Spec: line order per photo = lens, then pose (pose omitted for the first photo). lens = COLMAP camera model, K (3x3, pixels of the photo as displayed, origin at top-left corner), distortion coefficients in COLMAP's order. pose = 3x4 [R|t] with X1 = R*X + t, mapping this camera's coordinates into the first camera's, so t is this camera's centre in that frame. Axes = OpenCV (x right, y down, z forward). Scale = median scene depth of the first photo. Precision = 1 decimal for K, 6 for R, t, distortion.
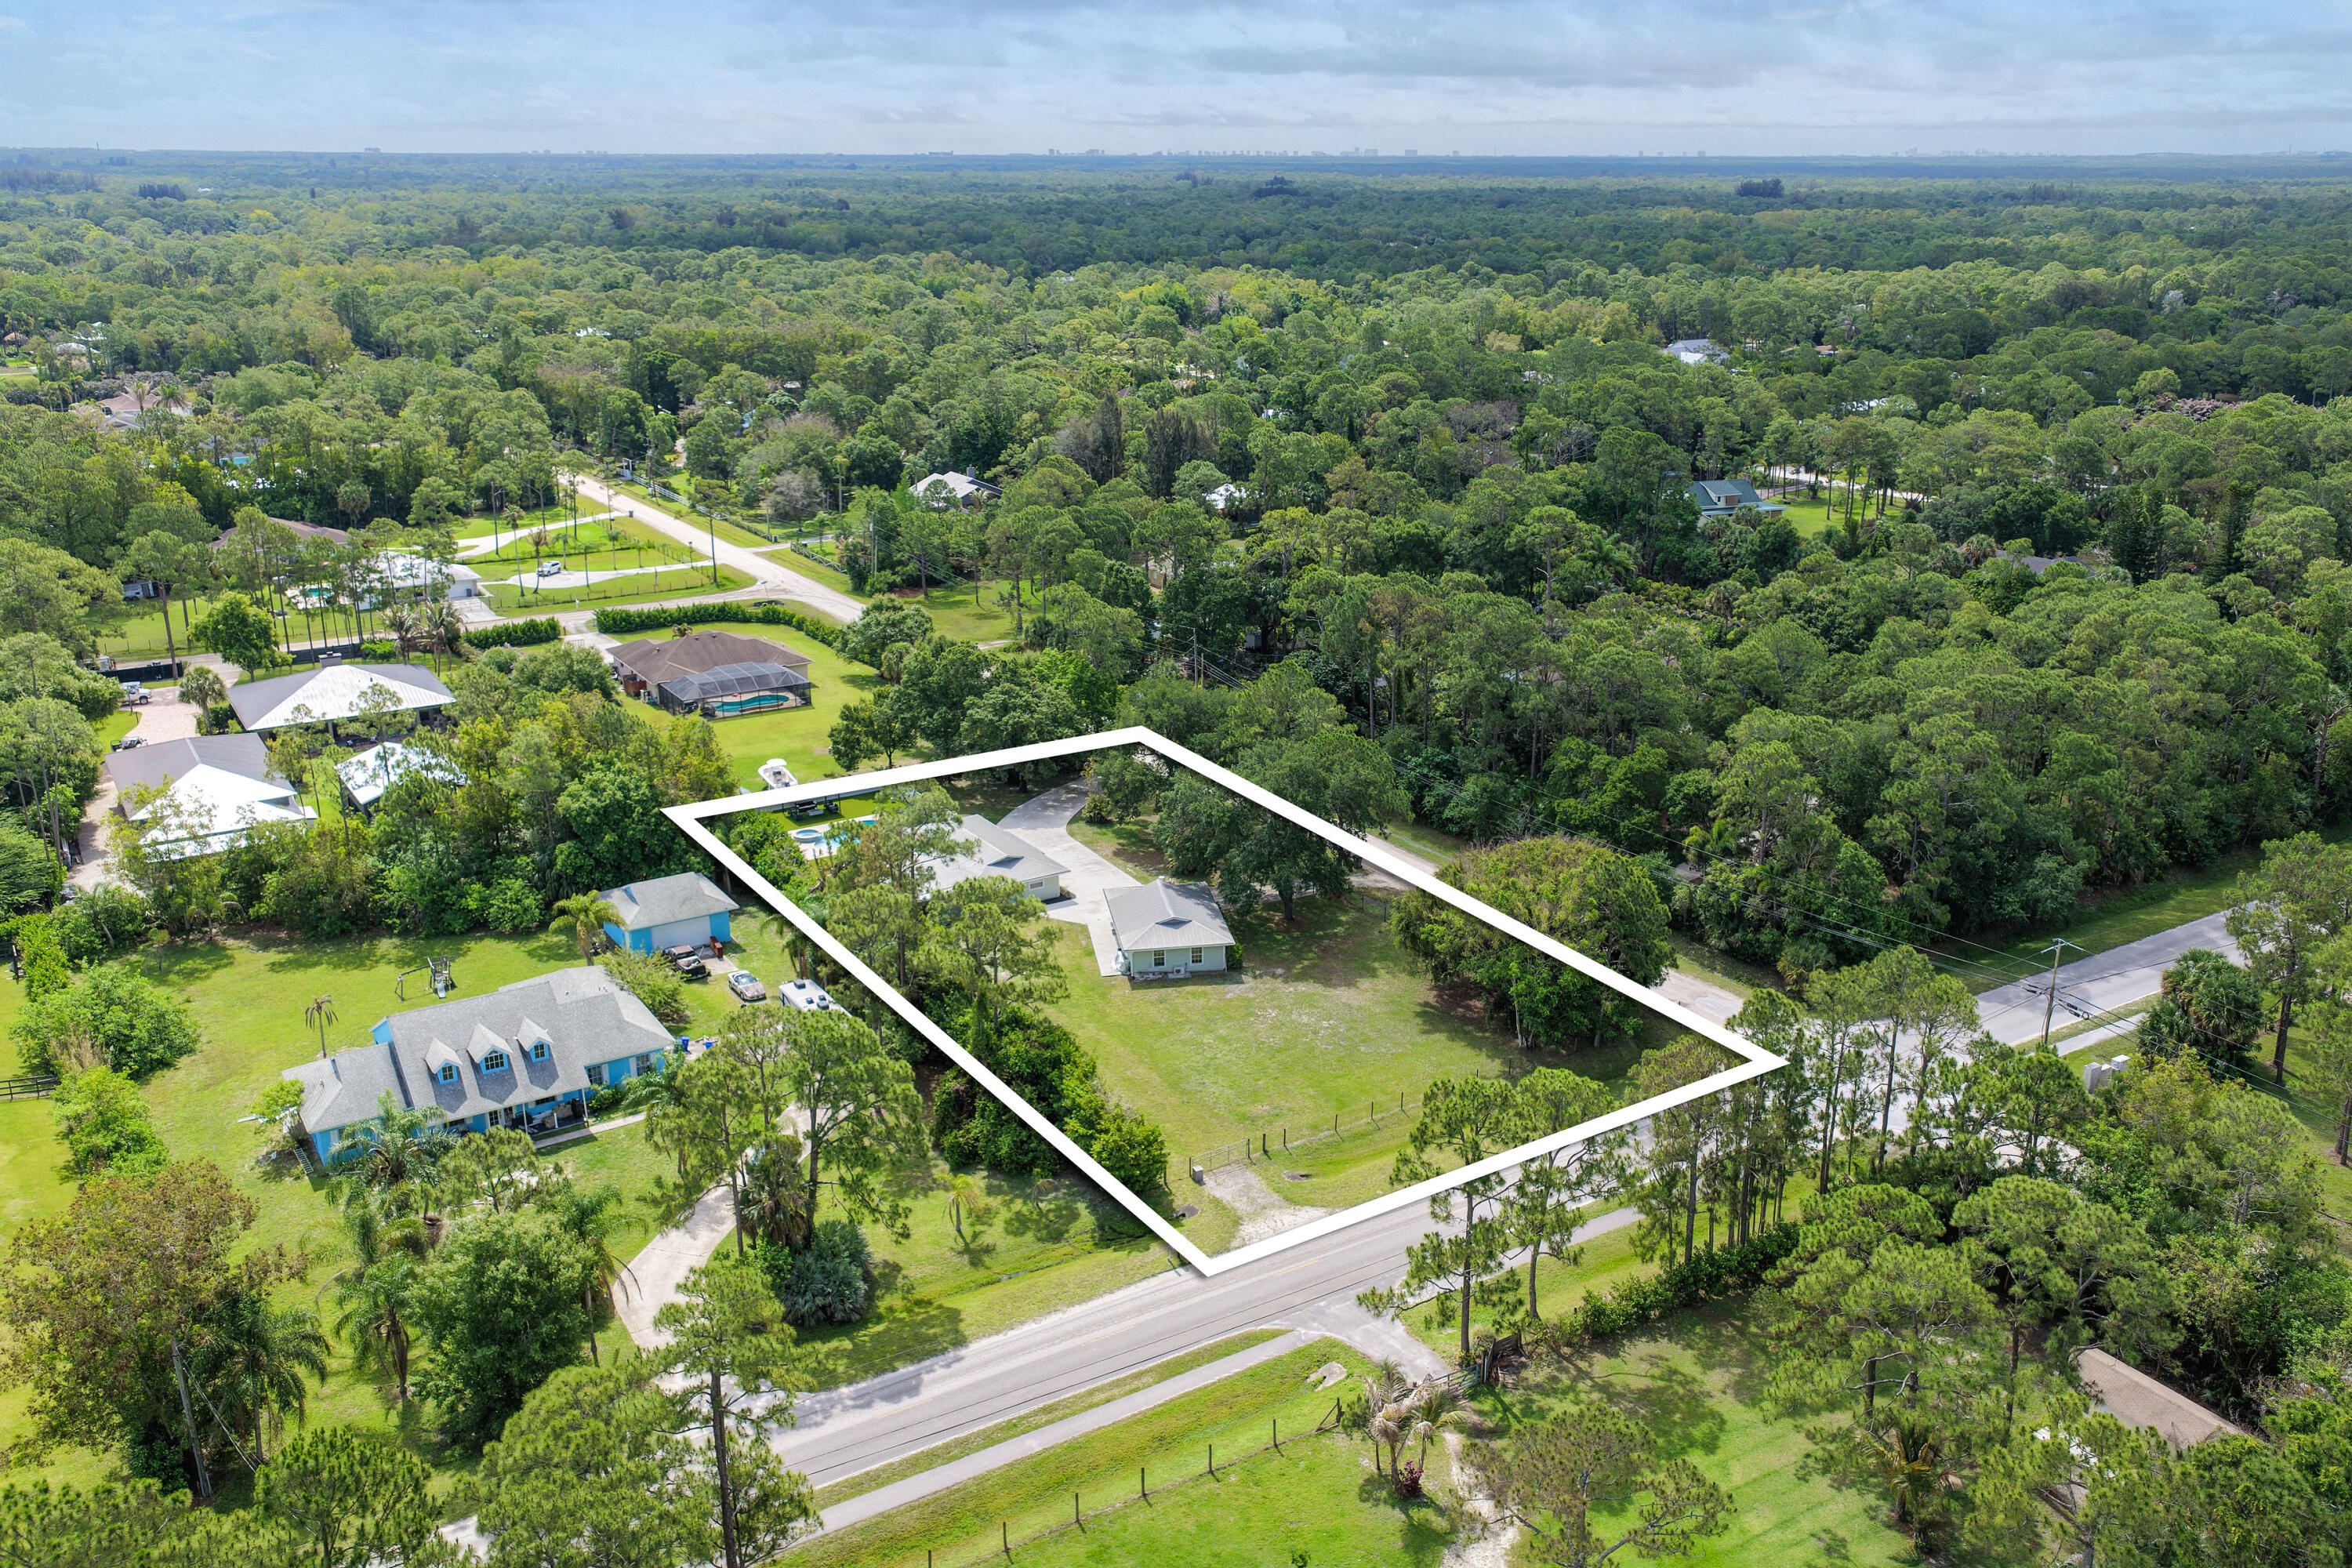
lens RADIAL K [[1980.9, 0, 1176.0], [0, 1980.9, 784.0], [0, 0, 1]] dist [0.003618, 0.012757]
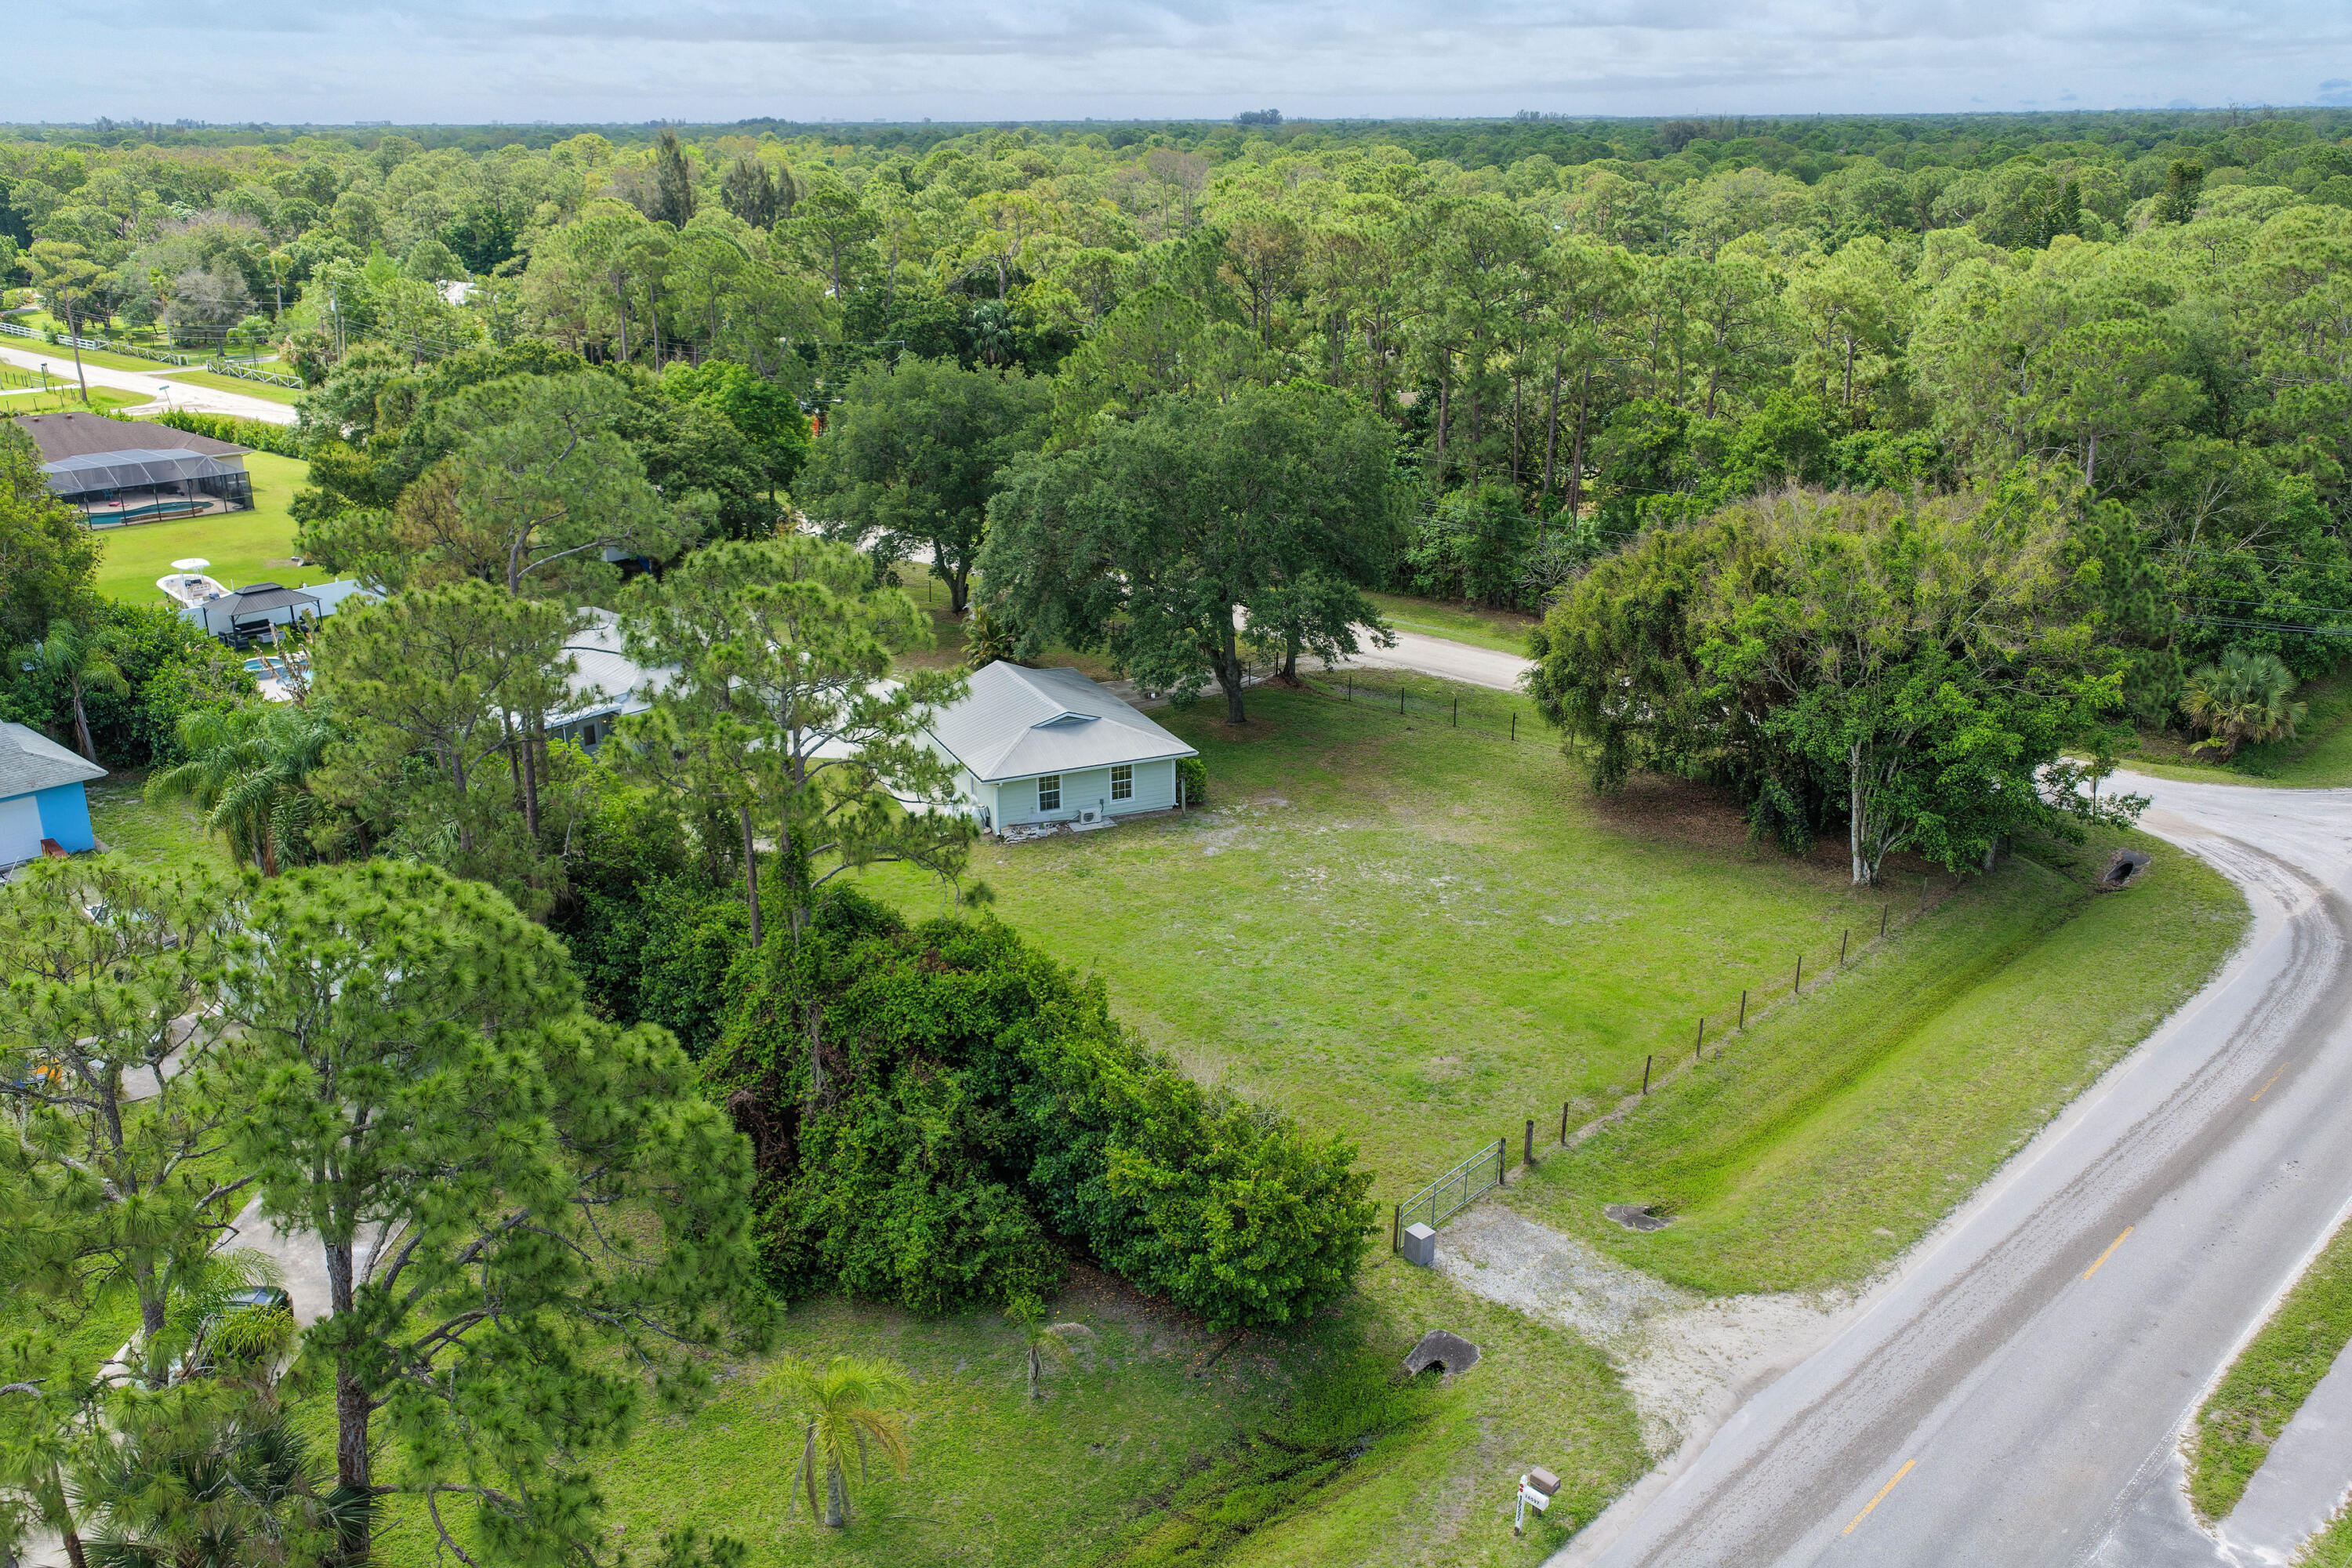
lens RADIAL K [[1924.4, 0, 1213.0], [0, 1924.4, 733.1], [0, 0, 1]] dist [-0.001894, 0.051847]
pose [[0.960031, -0.063342, 0.272633, -0.092148], [0.065995, 0.997820, -0.000563, 0.070219], [-0.272003, 0.018533, 0.962118, 0.482019]]
